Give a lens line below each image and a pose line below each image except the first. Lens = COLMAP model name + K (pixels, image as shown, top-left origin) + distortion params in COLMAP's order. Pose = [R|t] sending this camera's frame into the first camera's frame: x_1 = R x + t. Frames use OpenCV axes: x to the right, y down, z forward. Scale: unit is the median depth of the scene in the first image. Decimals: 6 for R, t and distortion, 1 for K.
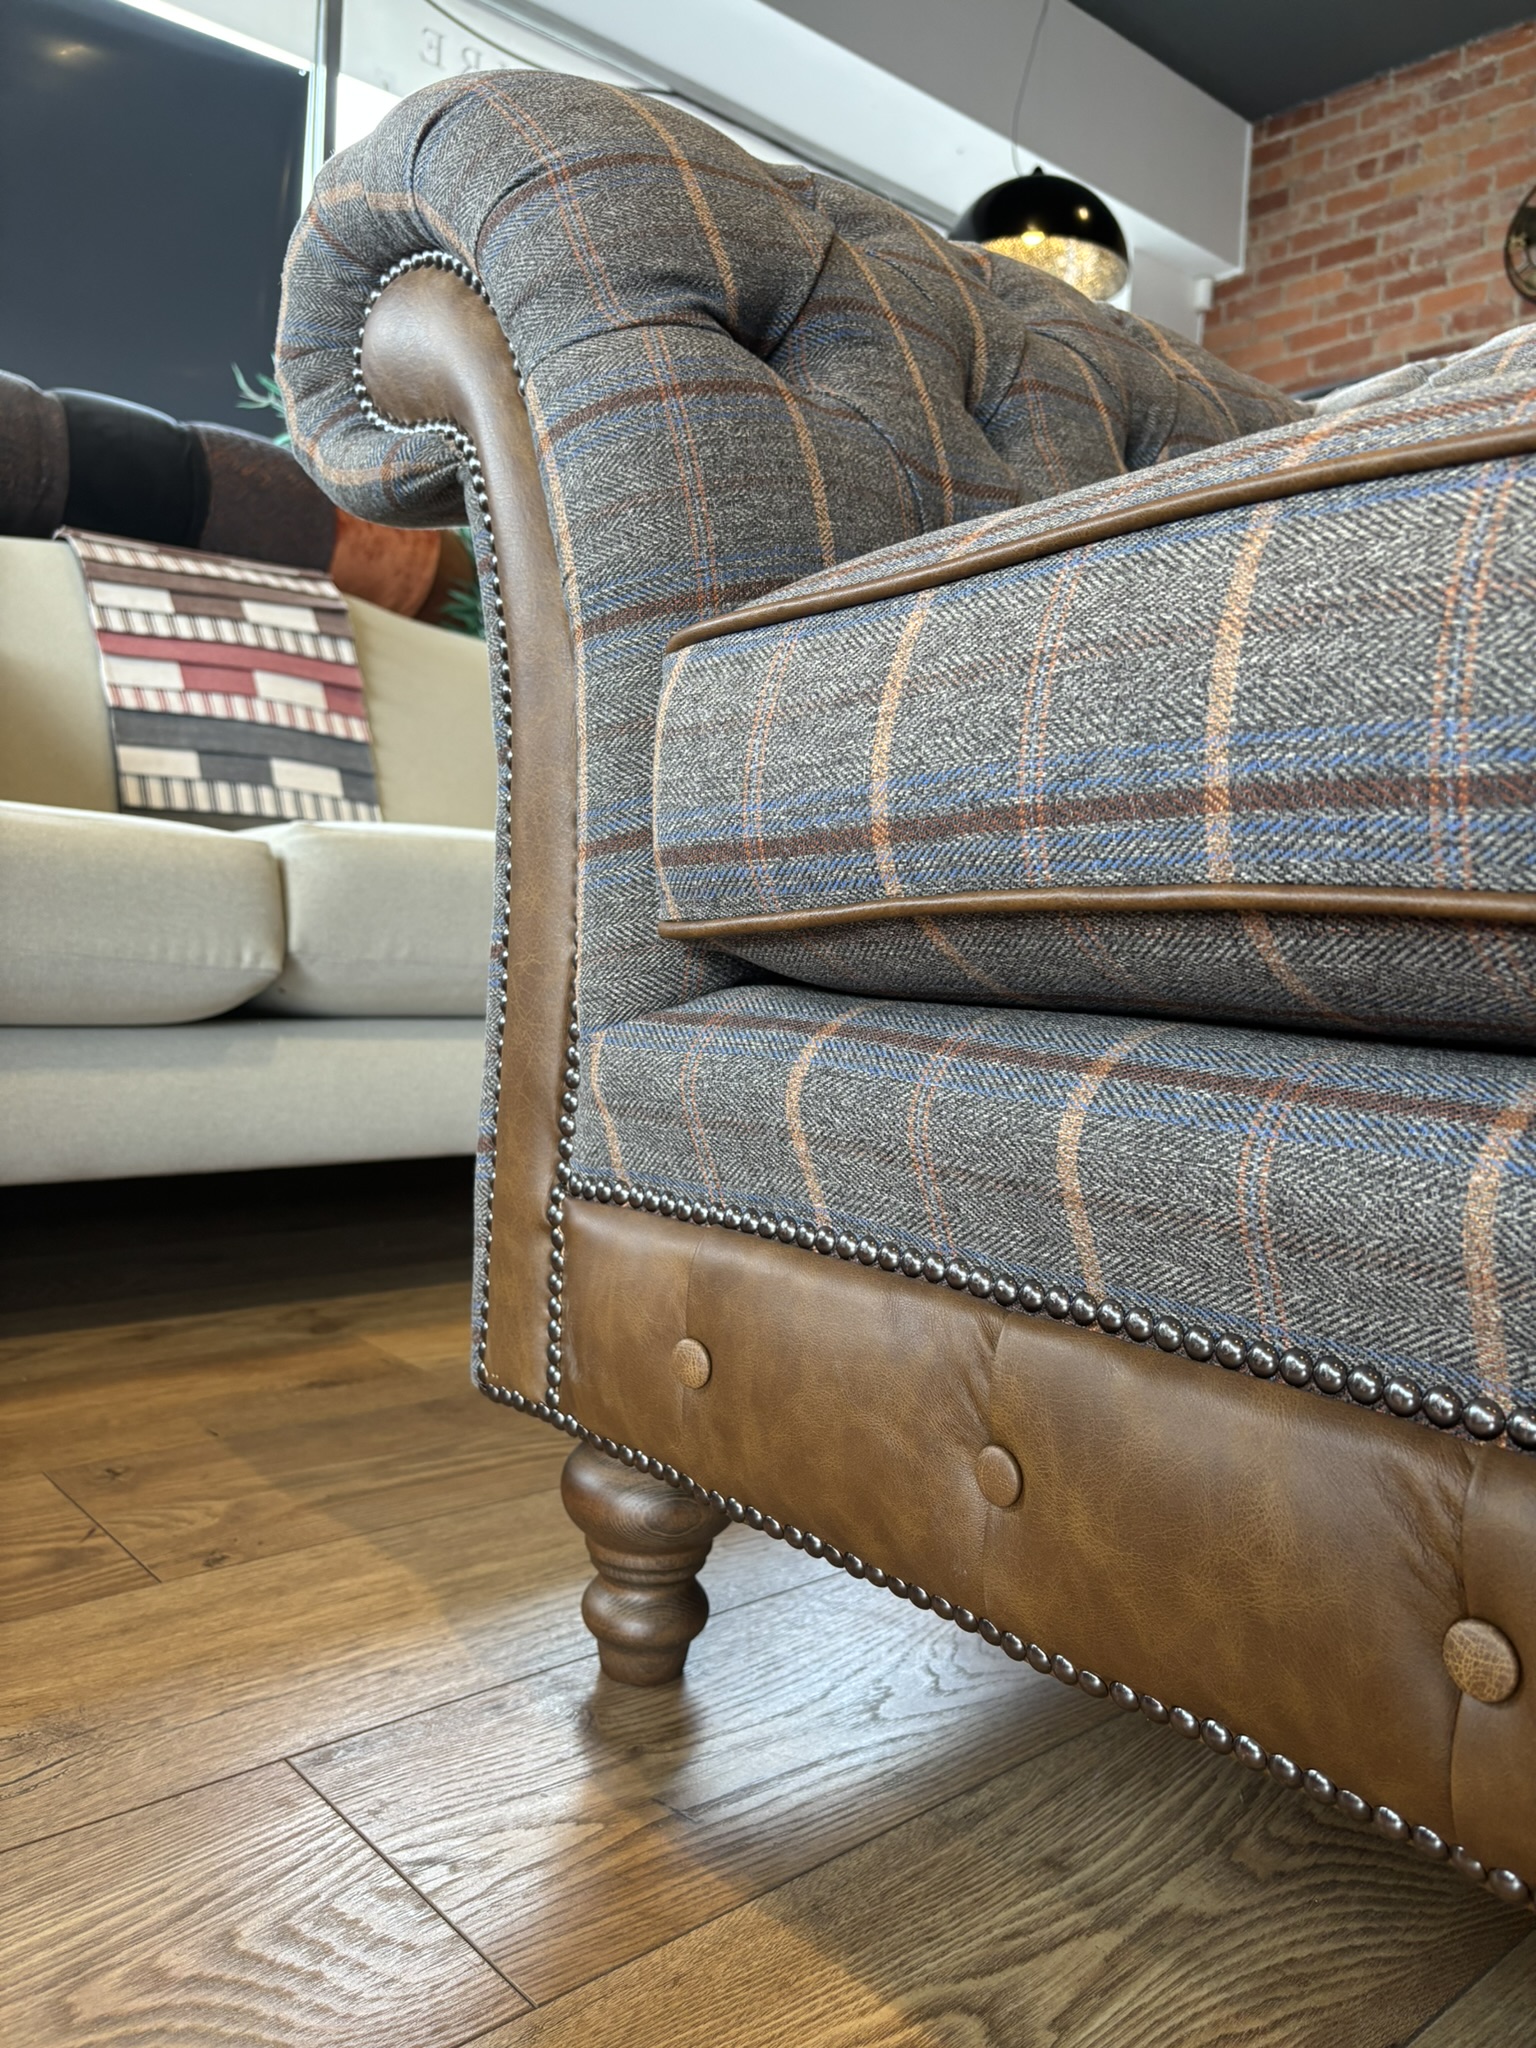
lens RADIAL K [[1571.0, 0, 765.9], [0, 1571.0, 1032.2], [0, 0, 1]] dist [0.020655, -0.028212]
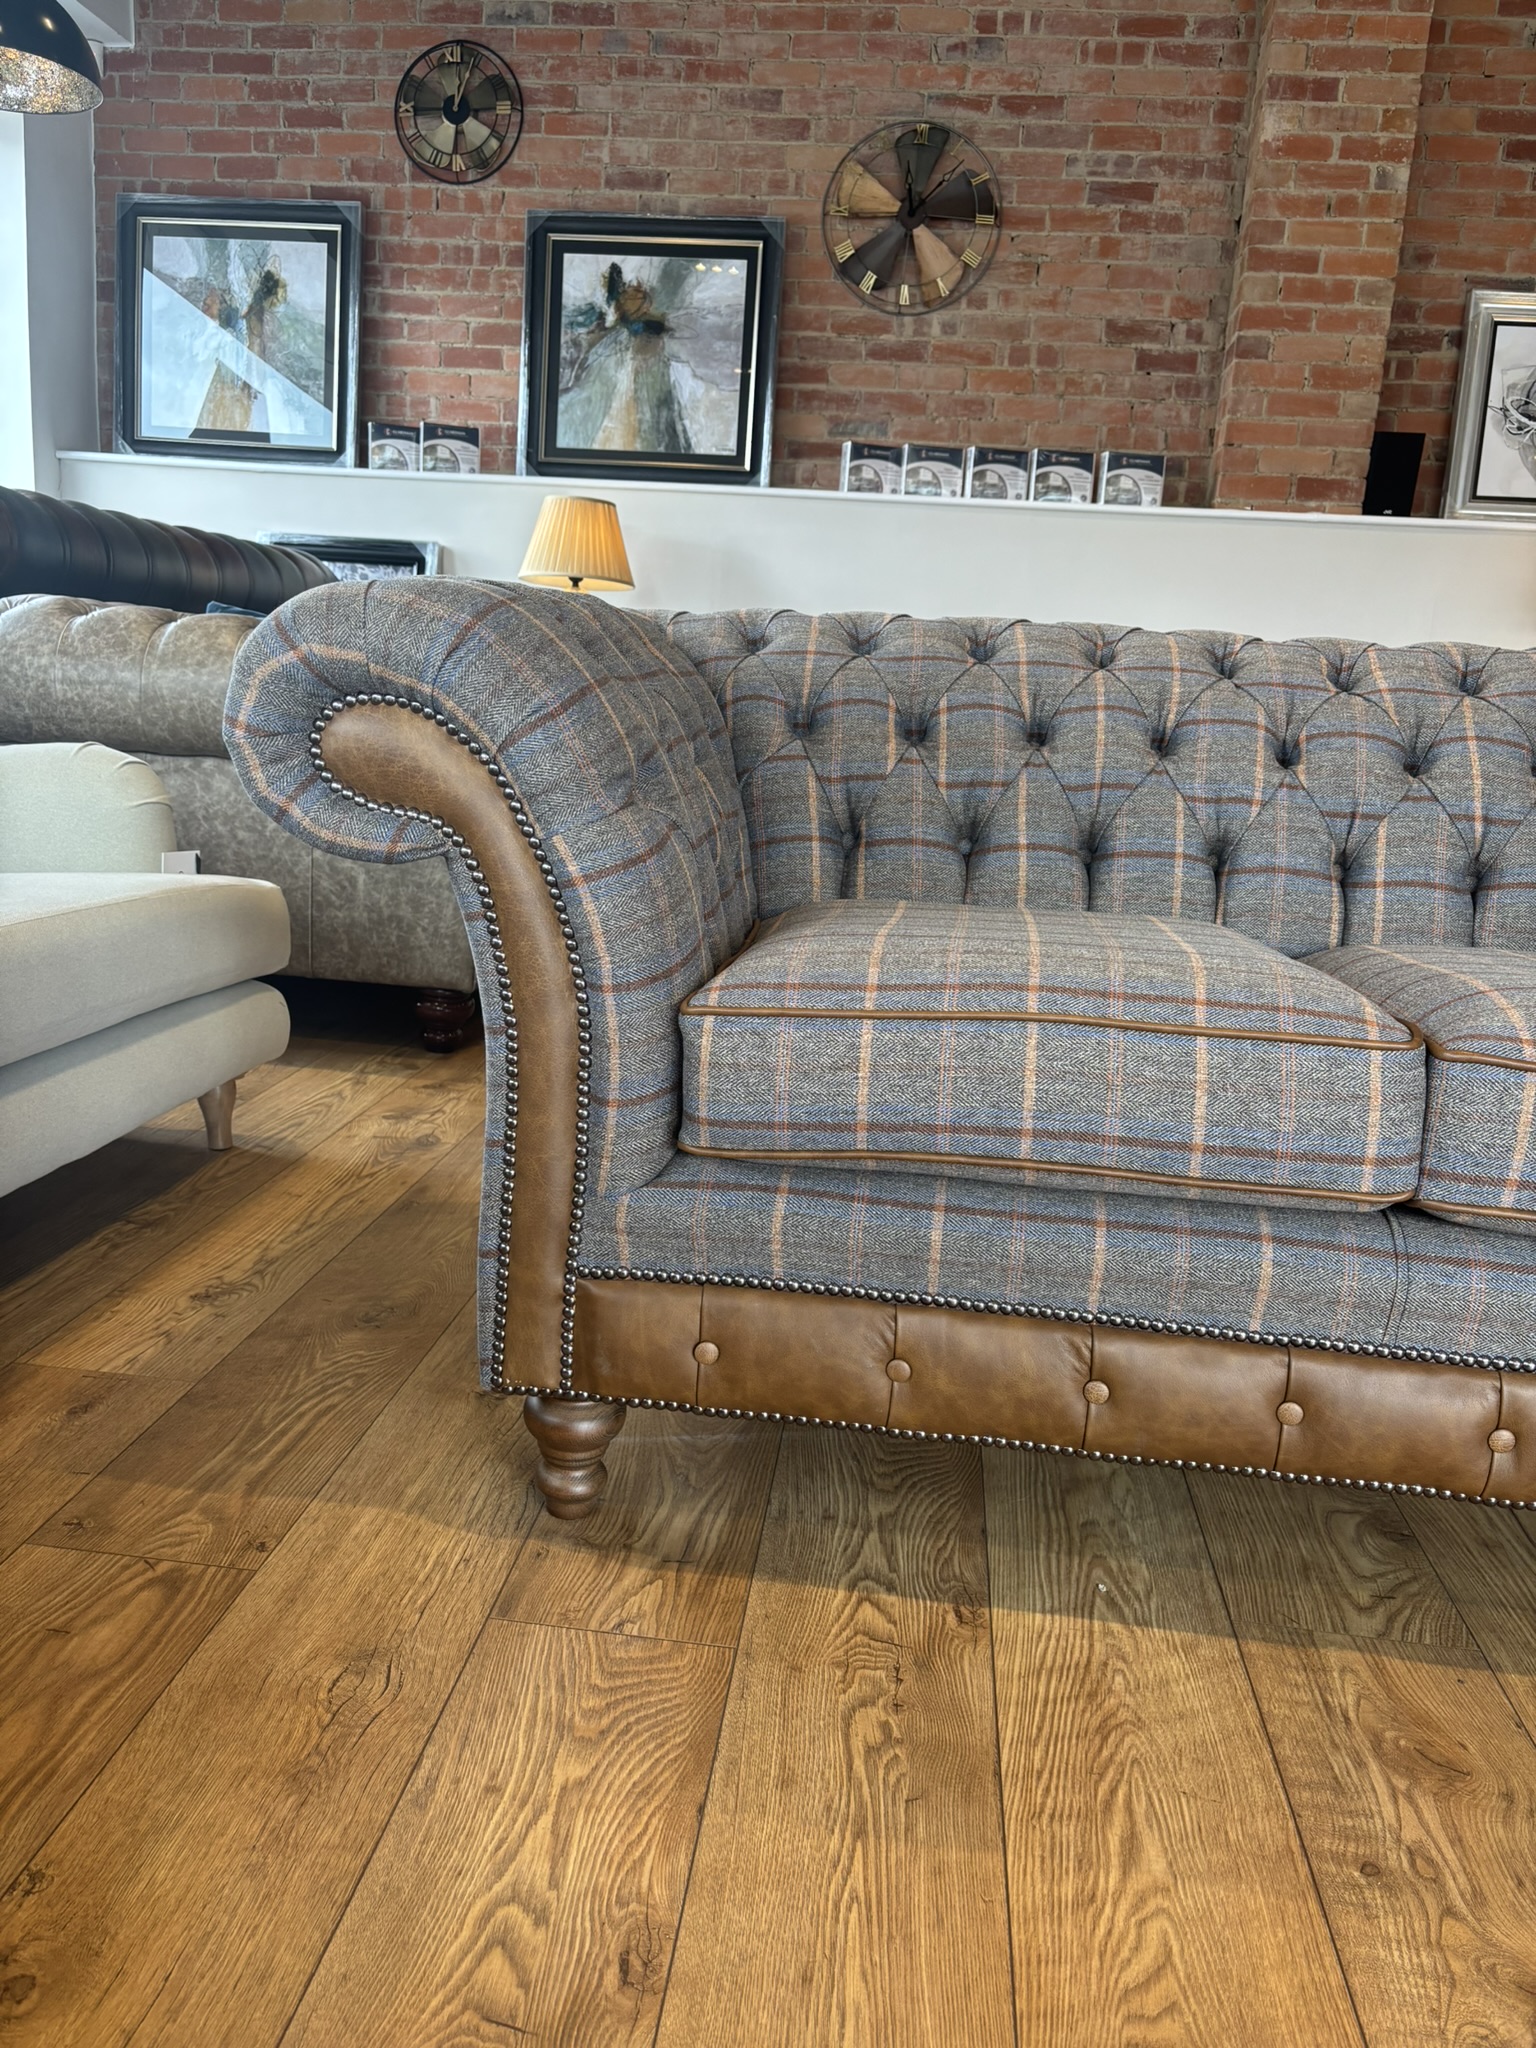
lens RADIAL K [[1571.0, 0, 765.9], [0, 1571.0, 1032.2], [0, 0, 1]] dist [0.020655, -0.028212]
pose [[0.742055, -0.143184, 0.654868, -1.092416], [0.021593, 0.981520, 0.190137, -0.504427], [-0.669991, -0.126952, 0.731434, -0.424887]]
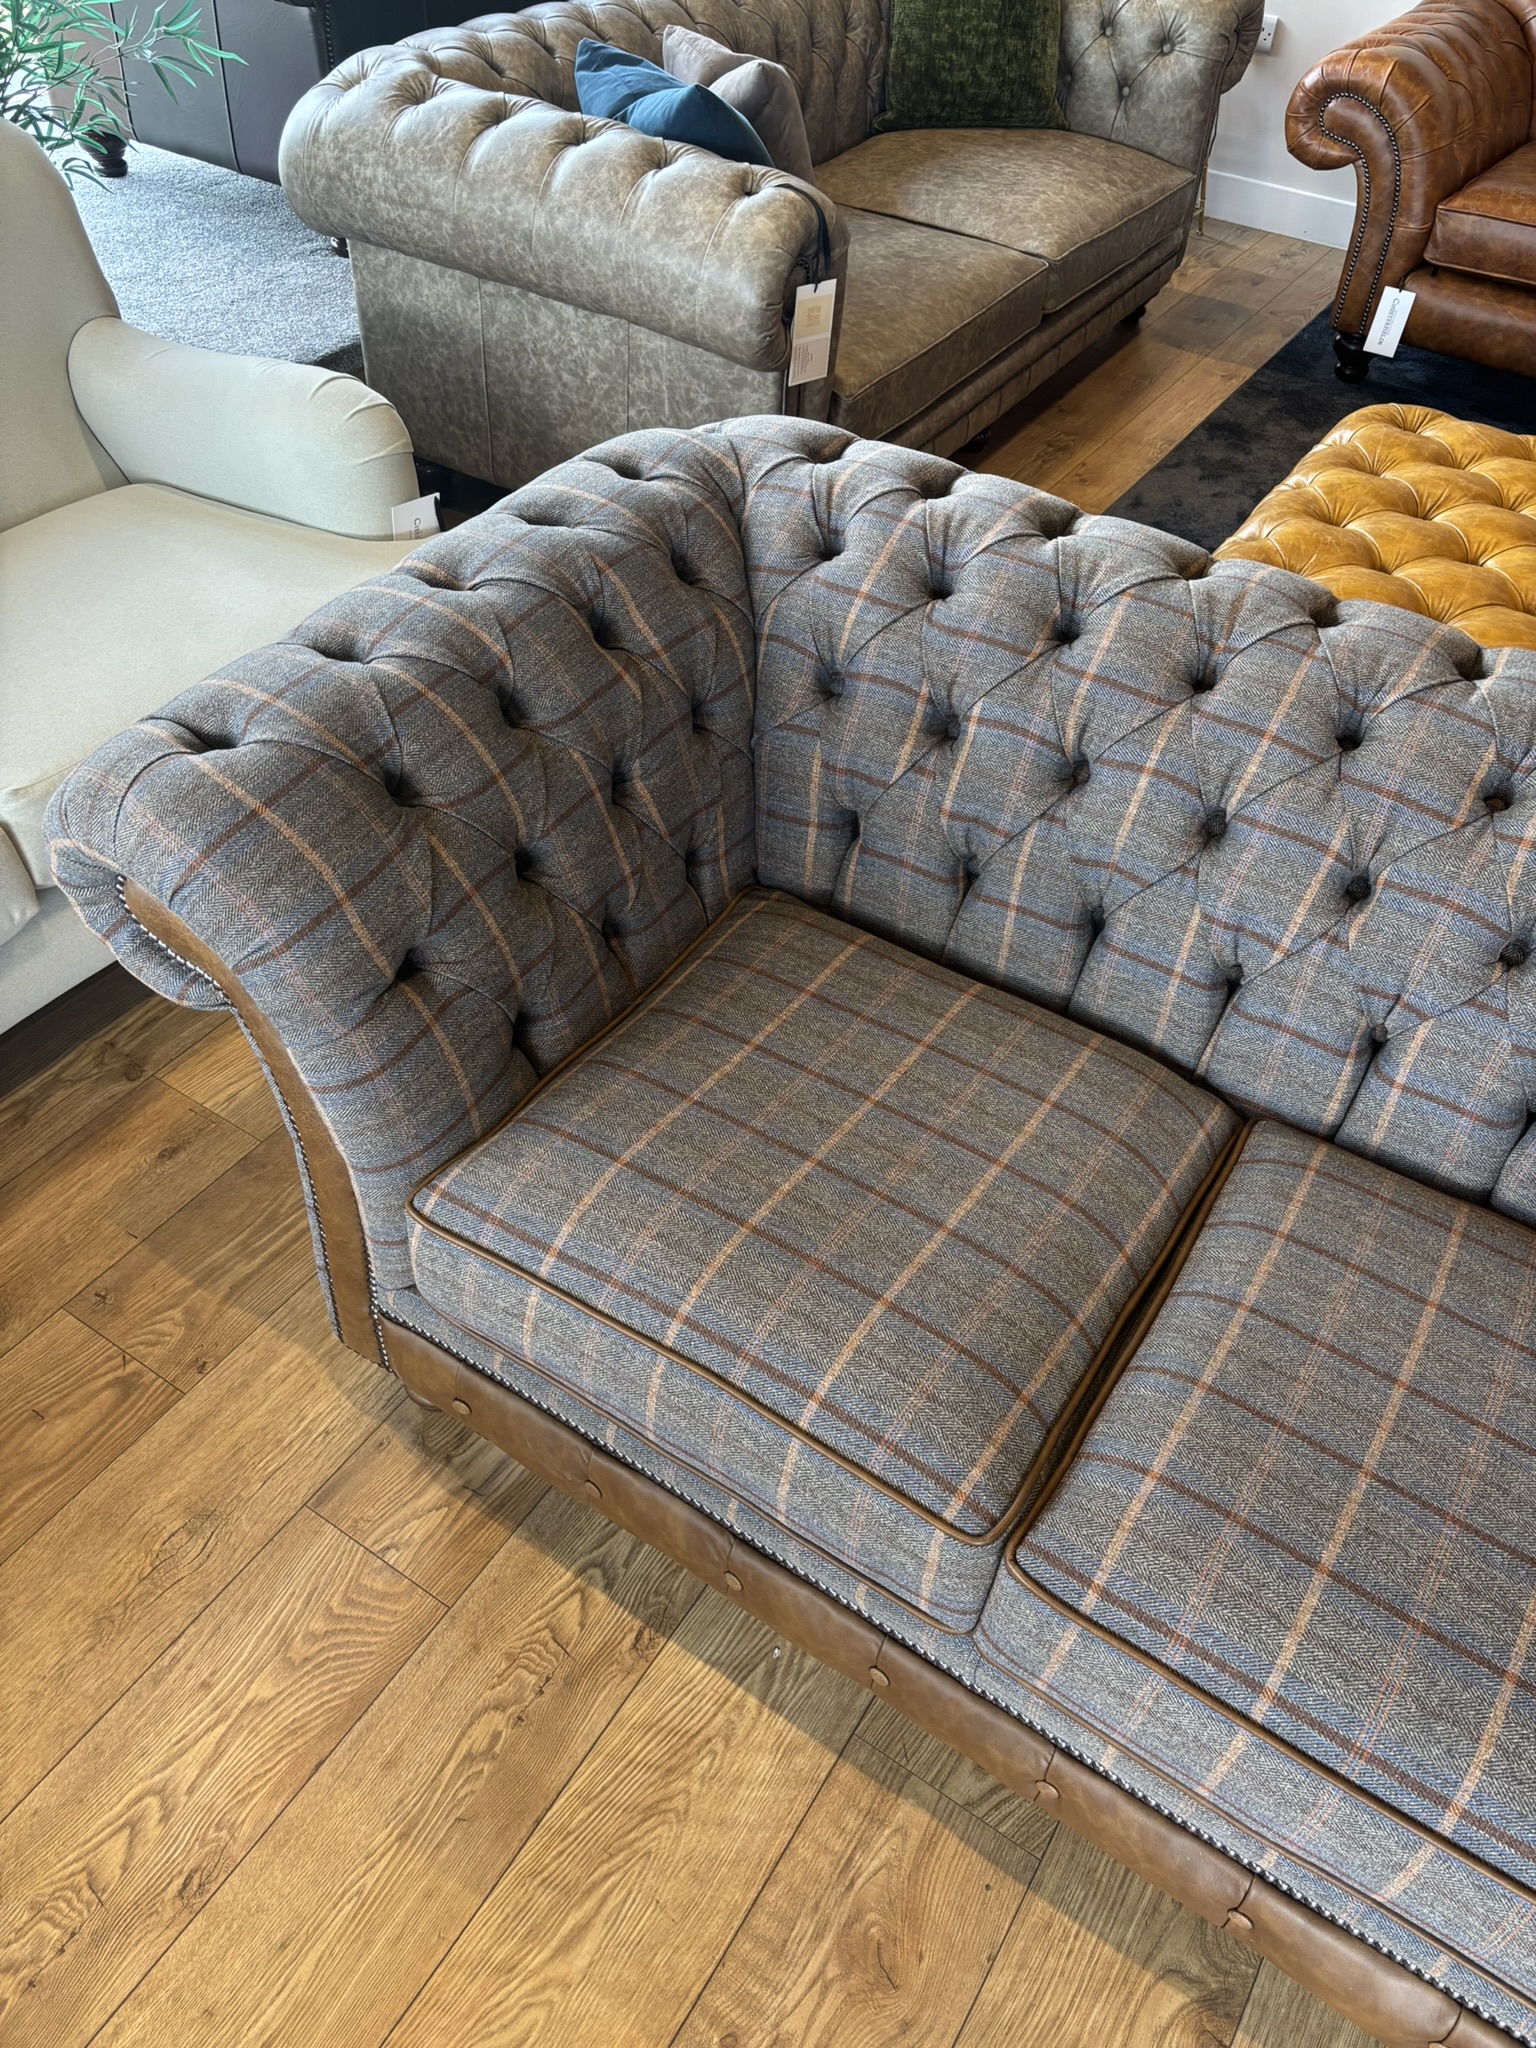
lens RADIAL K [[1555.8, 0, 763.1], [0, 1555.8, 1032.2], [0, 0, 1]] dist [0.033152, -0.035320]
pose [[0.963510, -0.179159, 0.198872, 0.020954], [0.004255, 0.753127, 0.657861, -1.551028], [-0.267638, -0.633010, 0.726408, -0.433848]]
